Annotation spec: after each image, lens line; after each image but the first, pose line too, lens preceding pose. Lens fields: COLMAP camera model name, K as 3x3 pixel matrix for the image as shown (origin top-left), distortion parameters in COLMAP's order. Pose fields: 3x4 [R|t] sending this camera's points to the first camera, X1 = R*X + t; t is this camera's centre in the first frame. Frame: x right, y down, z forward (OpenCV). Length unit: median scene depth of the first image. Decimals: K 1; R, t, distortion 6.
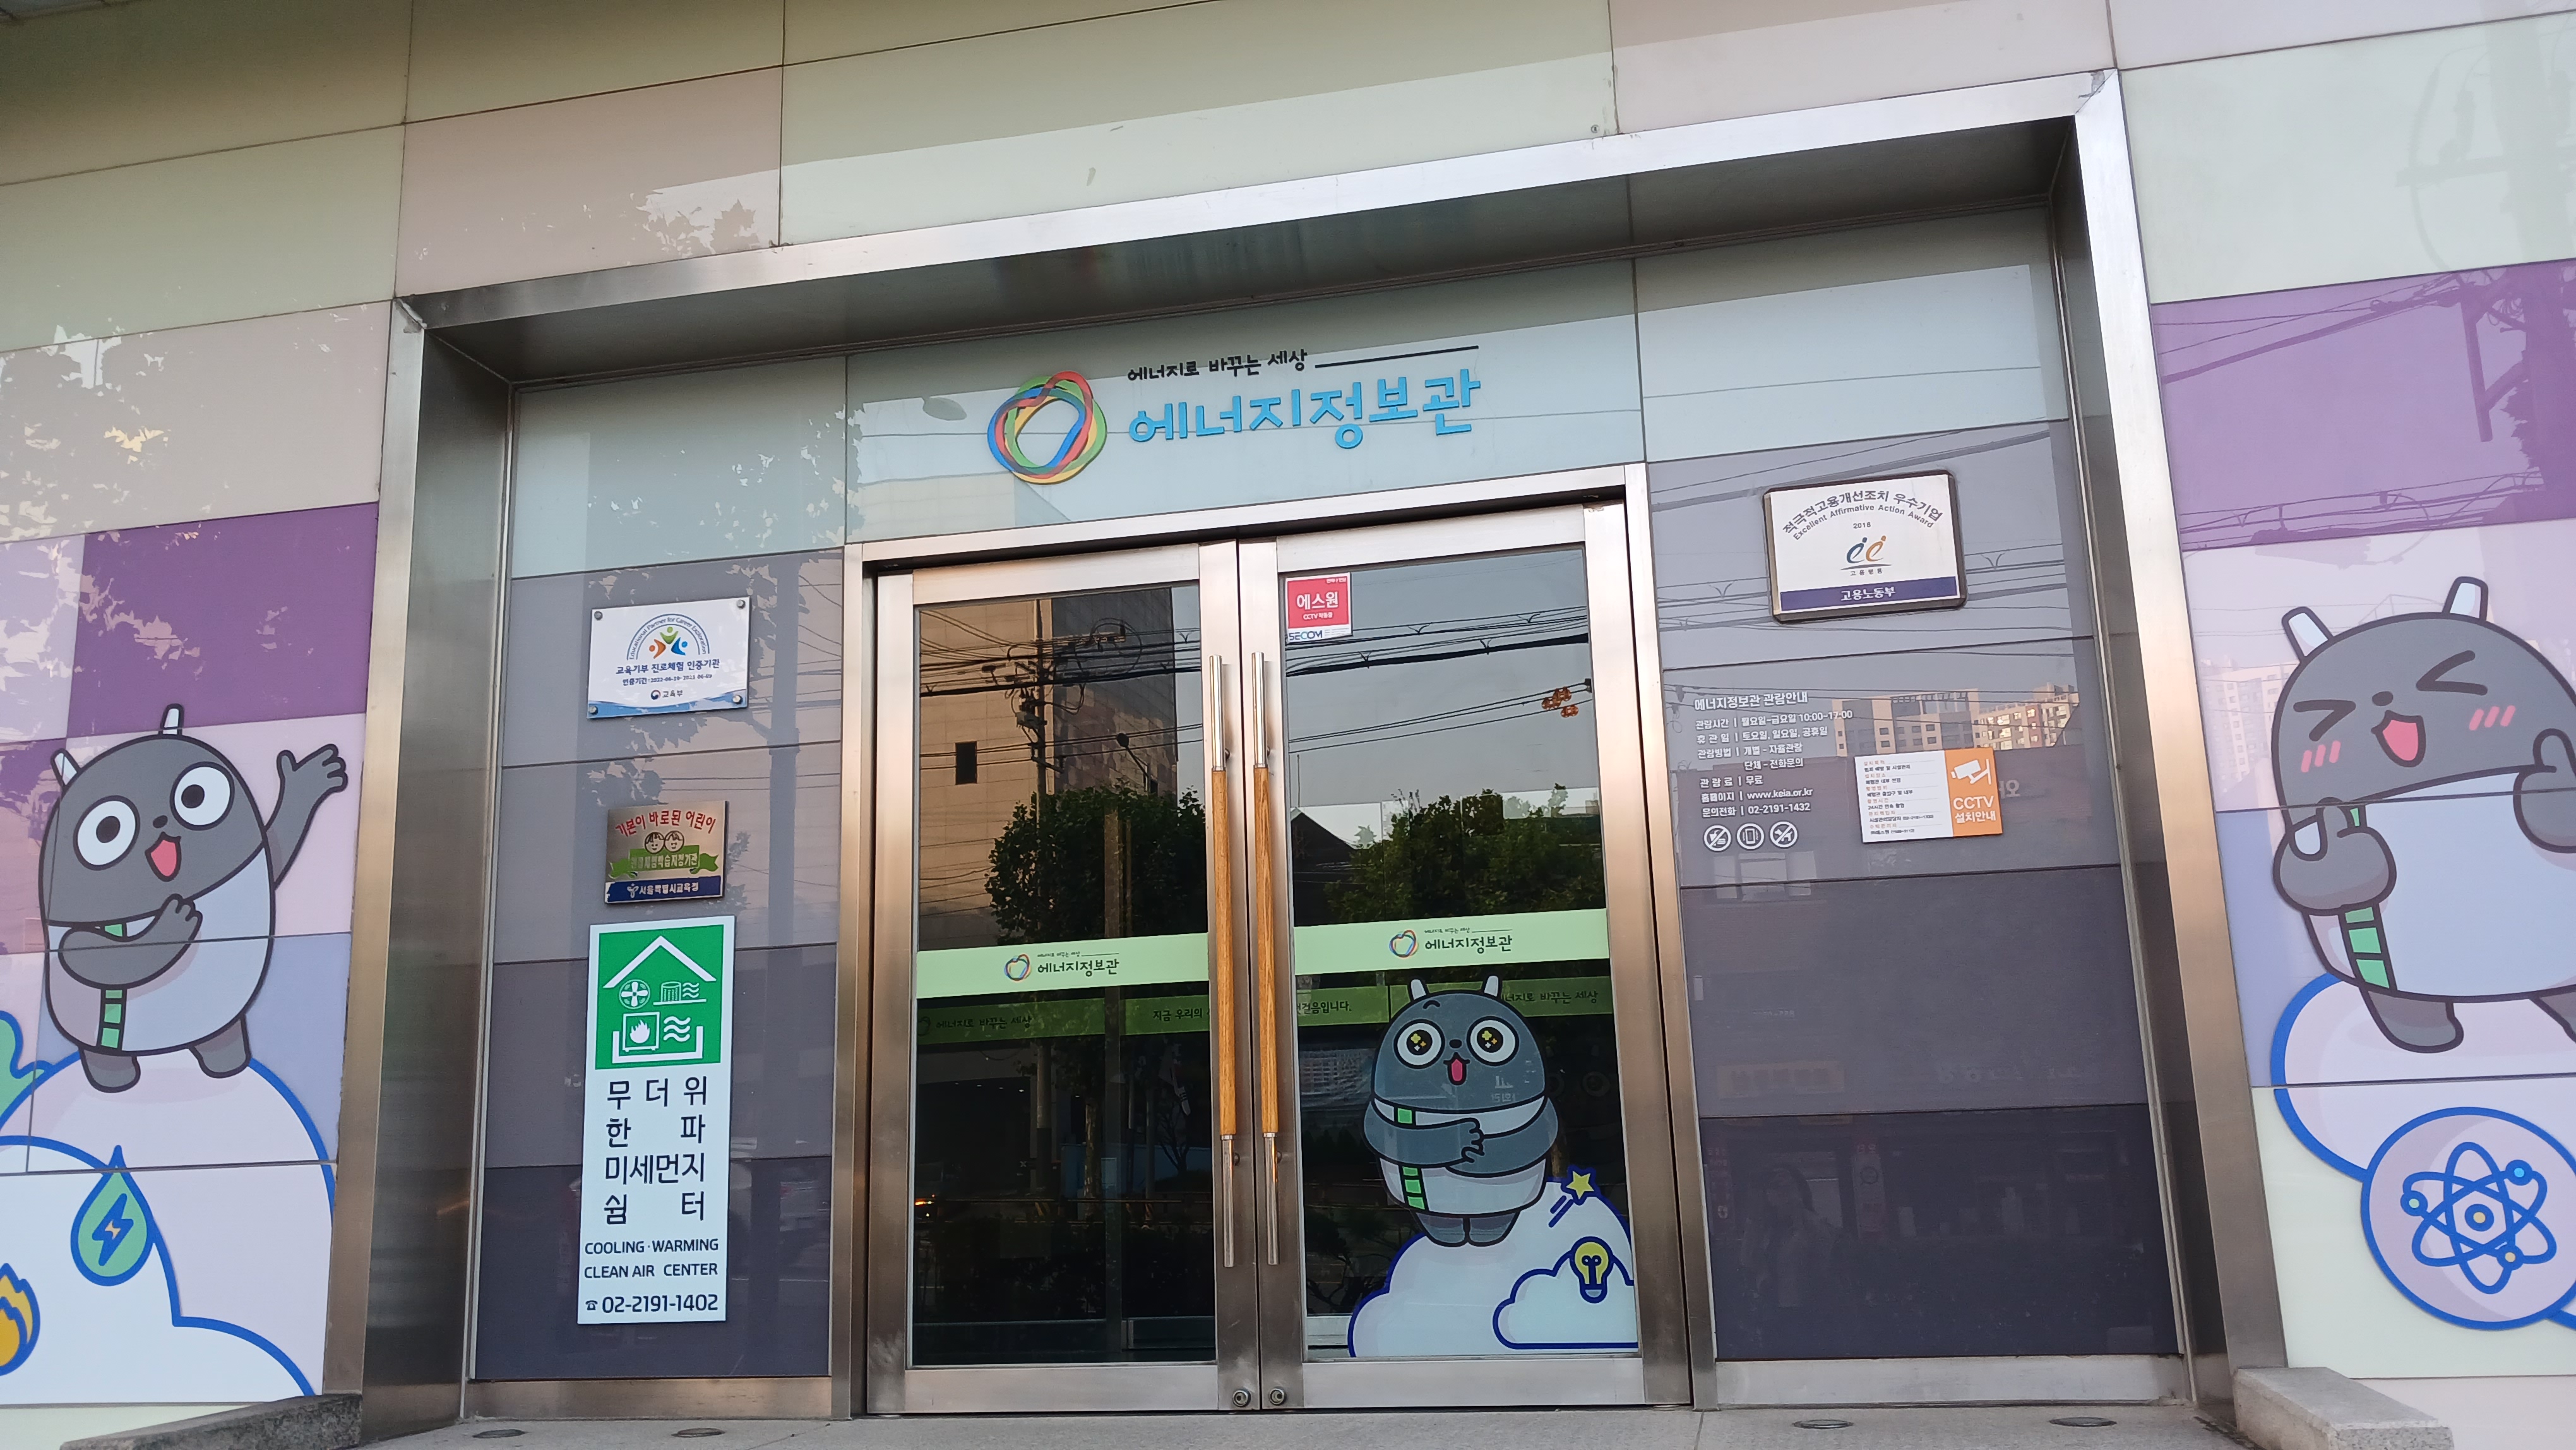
lens RADIAL K [[2048.5, 0, 1288.7], [0, 2048.5, 746.6], [0, 0, 1]] dist [0.117537, 0.000806]
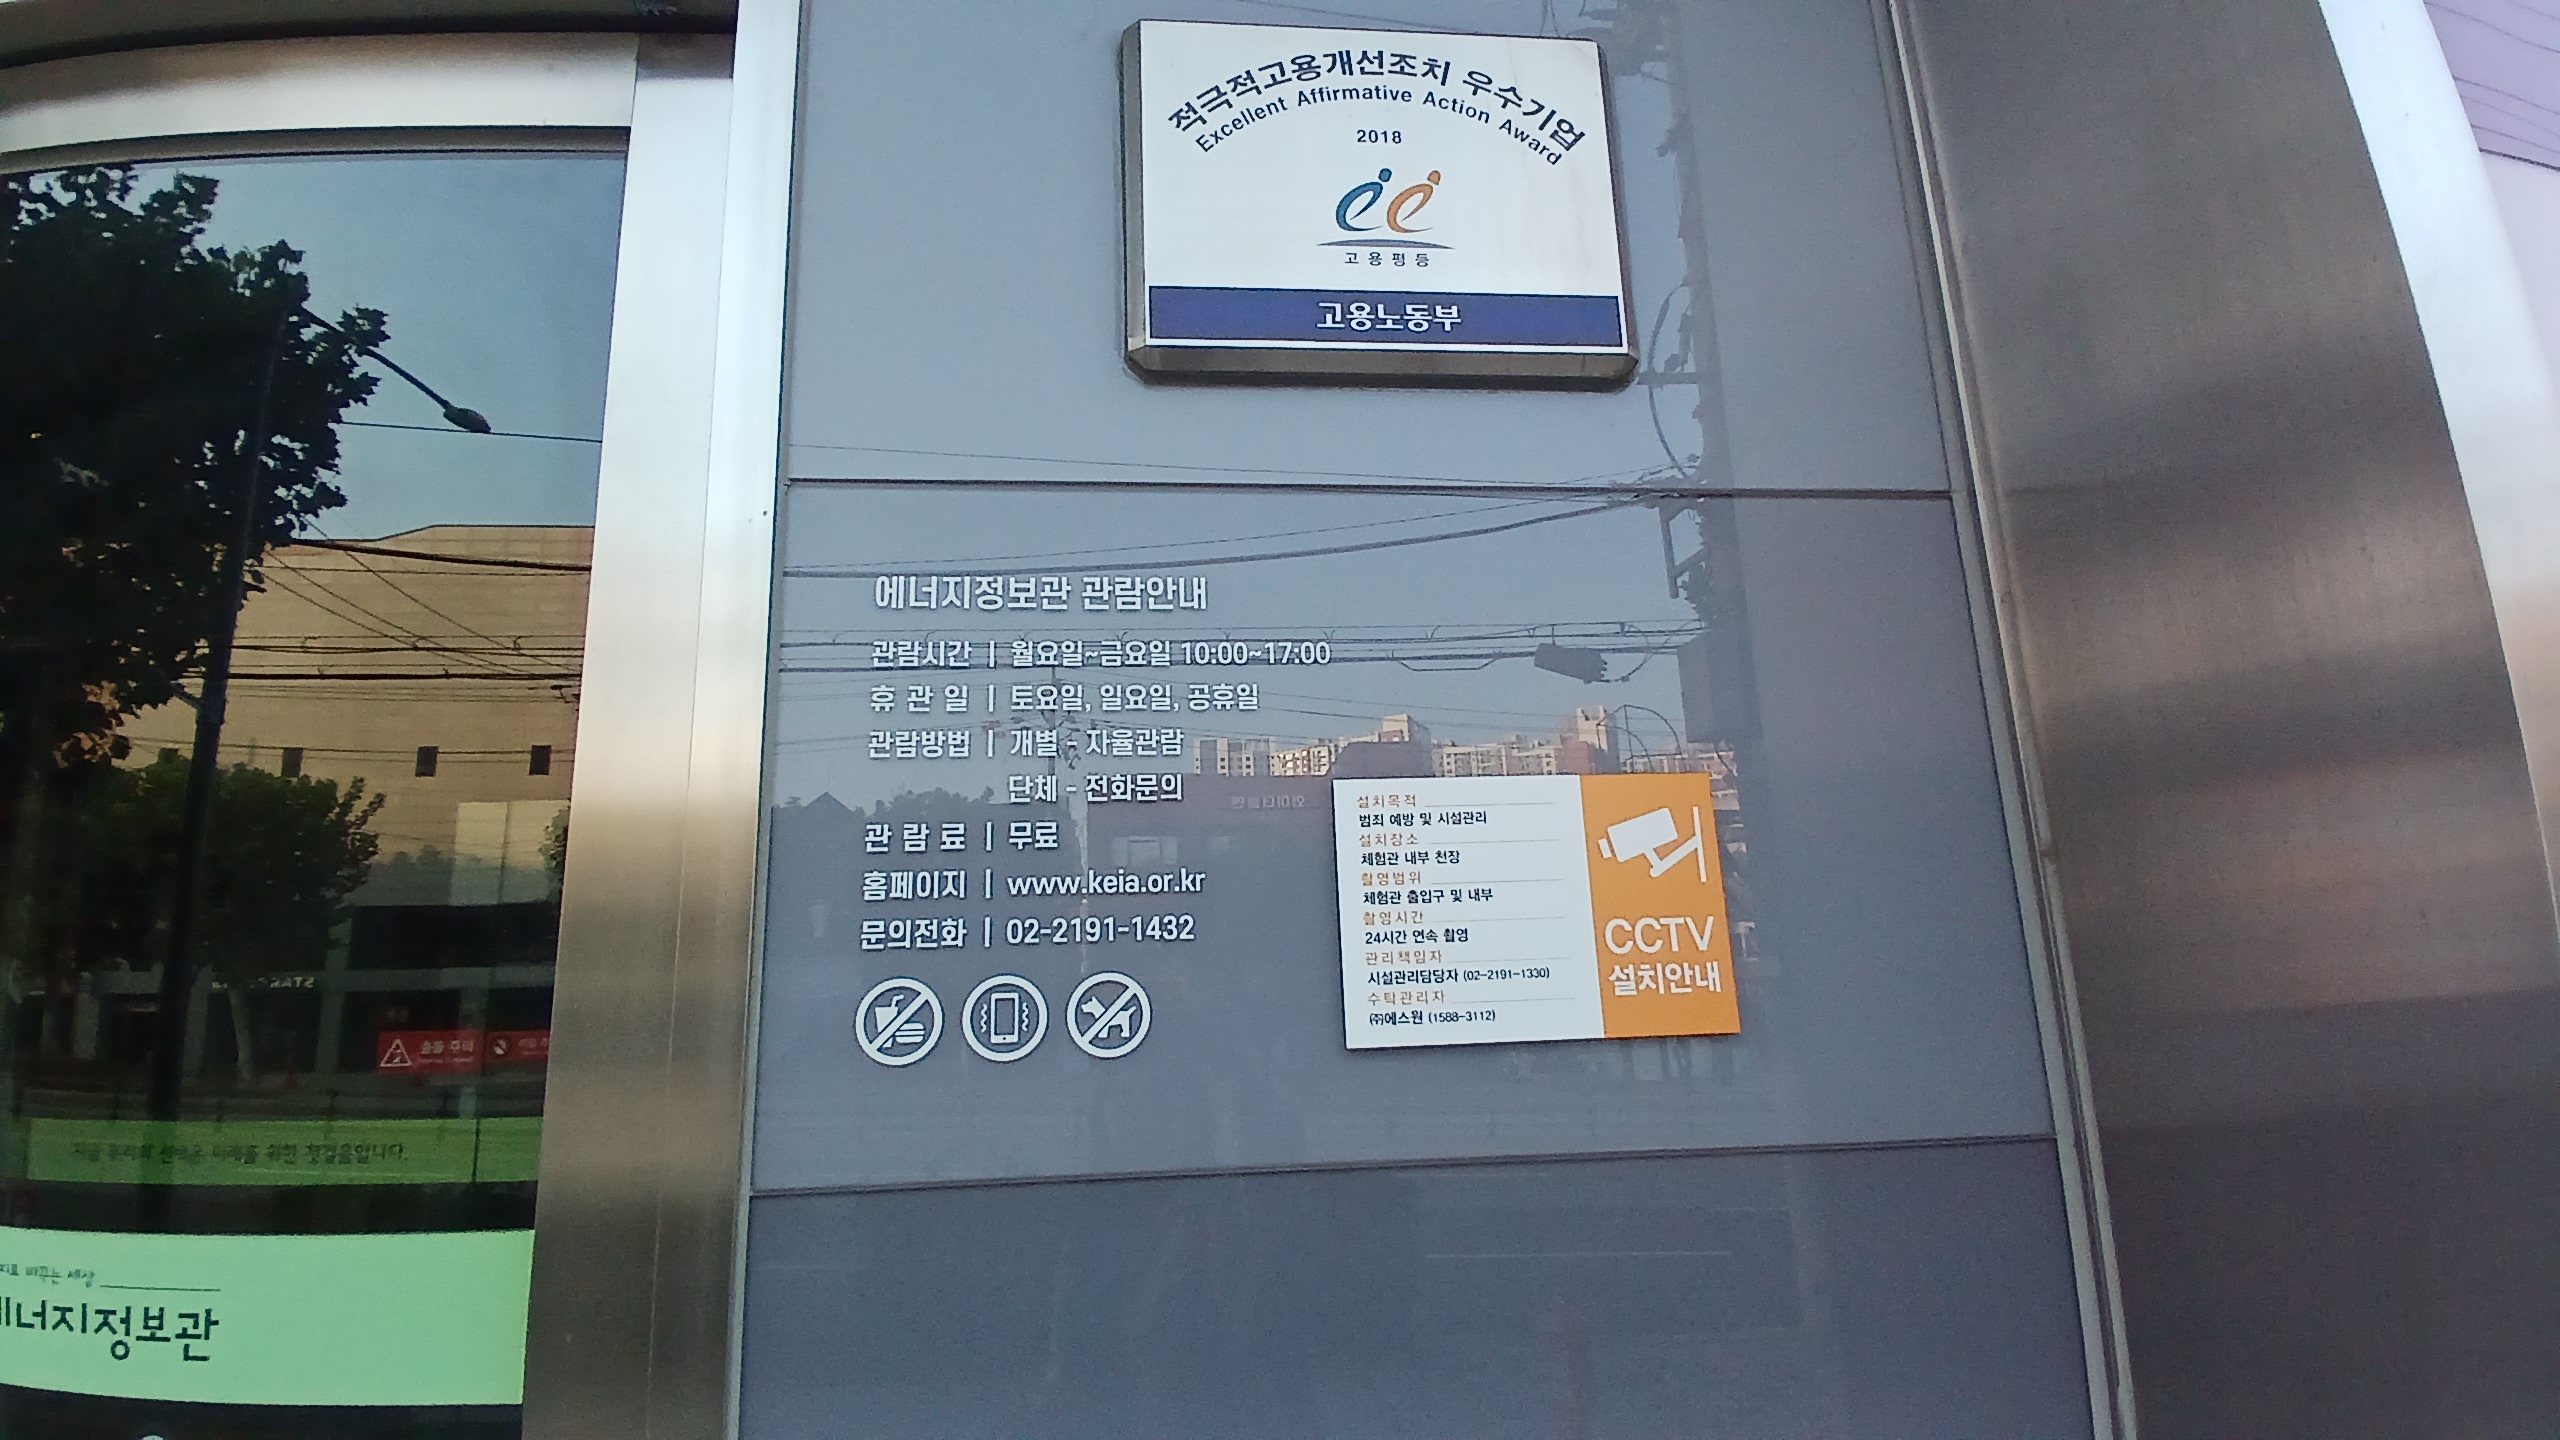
lens RADIAL K [[1337.8, 0, 1269.7], [0, 1337.8, 729.1], [0, 0, 1]] dist [-0.000882, -0.000226]
pose [[0.954286, 0.070685, 0.290417, 0.199592], [-0.058194, 0.996979, -0.051435, 0.008344], [-0.293176, 0.032183, 0.955517, 0.790451]]
